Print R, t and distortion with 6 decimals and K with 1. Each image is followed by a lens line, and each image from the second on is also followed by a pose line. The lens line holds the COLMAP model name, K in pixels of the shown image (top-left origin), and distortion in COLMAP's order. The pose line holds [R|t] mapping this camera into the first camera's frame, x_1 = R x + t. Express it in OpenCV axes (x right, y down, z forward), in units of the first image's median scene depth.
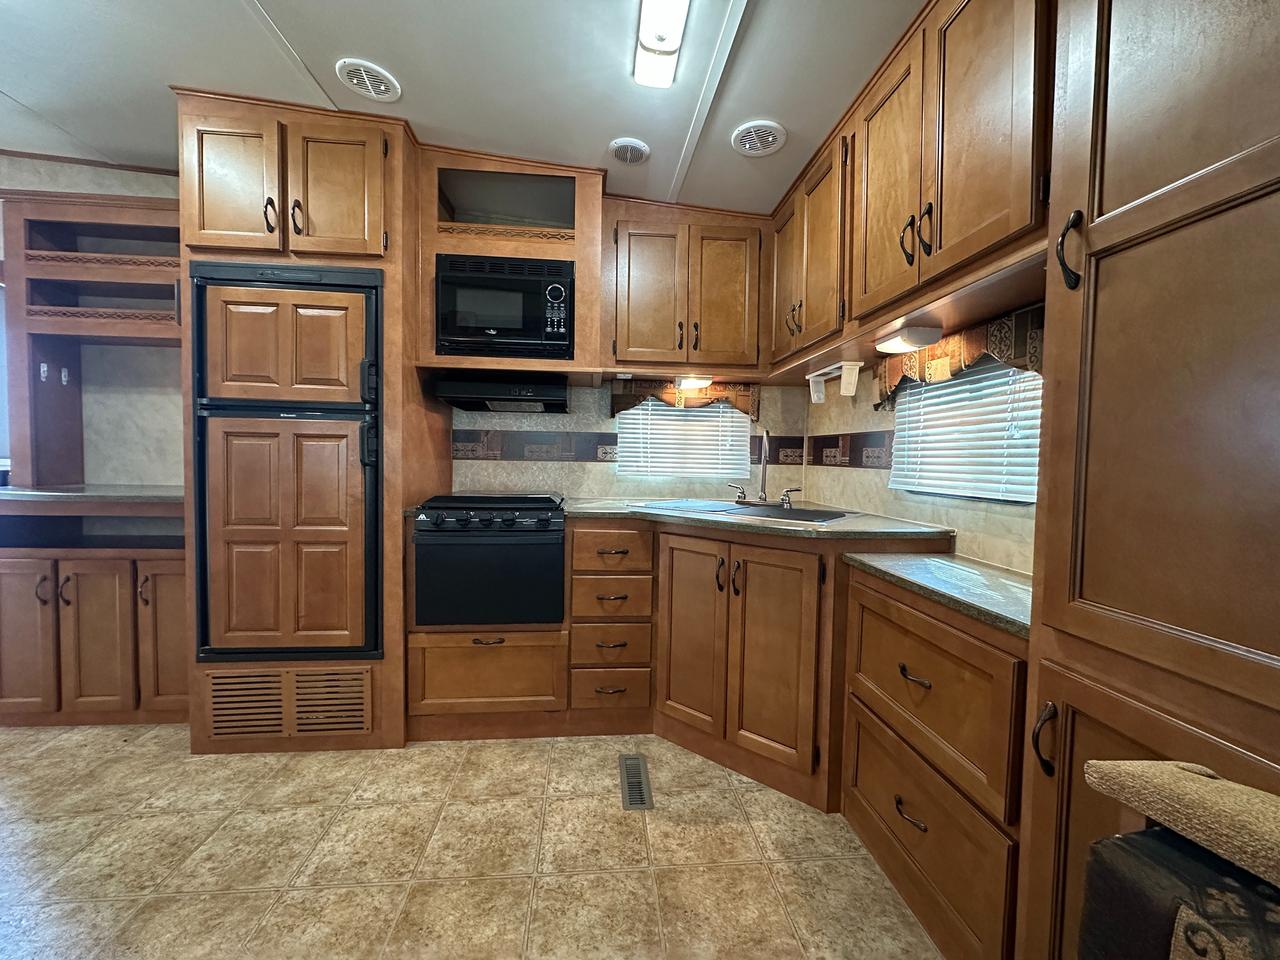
lens RADIAL K [[508.6, 0, 636.5], [0, 508.6, 477.7], [0, 0, 1]] dist [-0.003903, 0.000521]
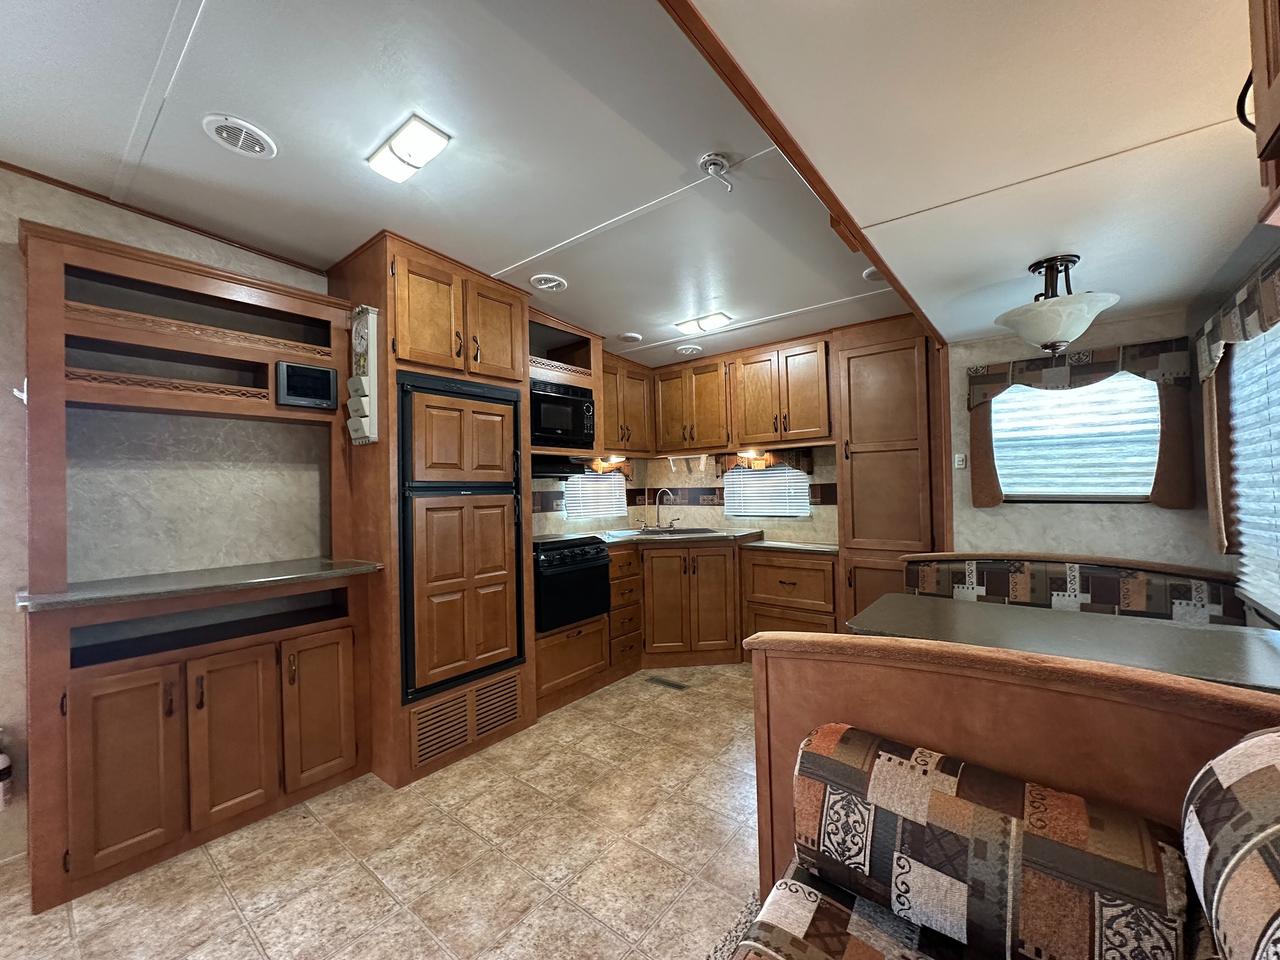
lens RADIAL K [[508.6, 0, 638.7], [0, 508.6, 482.1], [0, 0, 1]] dist [-0.003903, 0.000521]
pose [[0.696288, -0.026125, 0.717287, -1.270040], [0.064726, 0.997551, -0.026498, -0.082023], [-0.714838, 0.064877, 0.696274, -0.234226]]
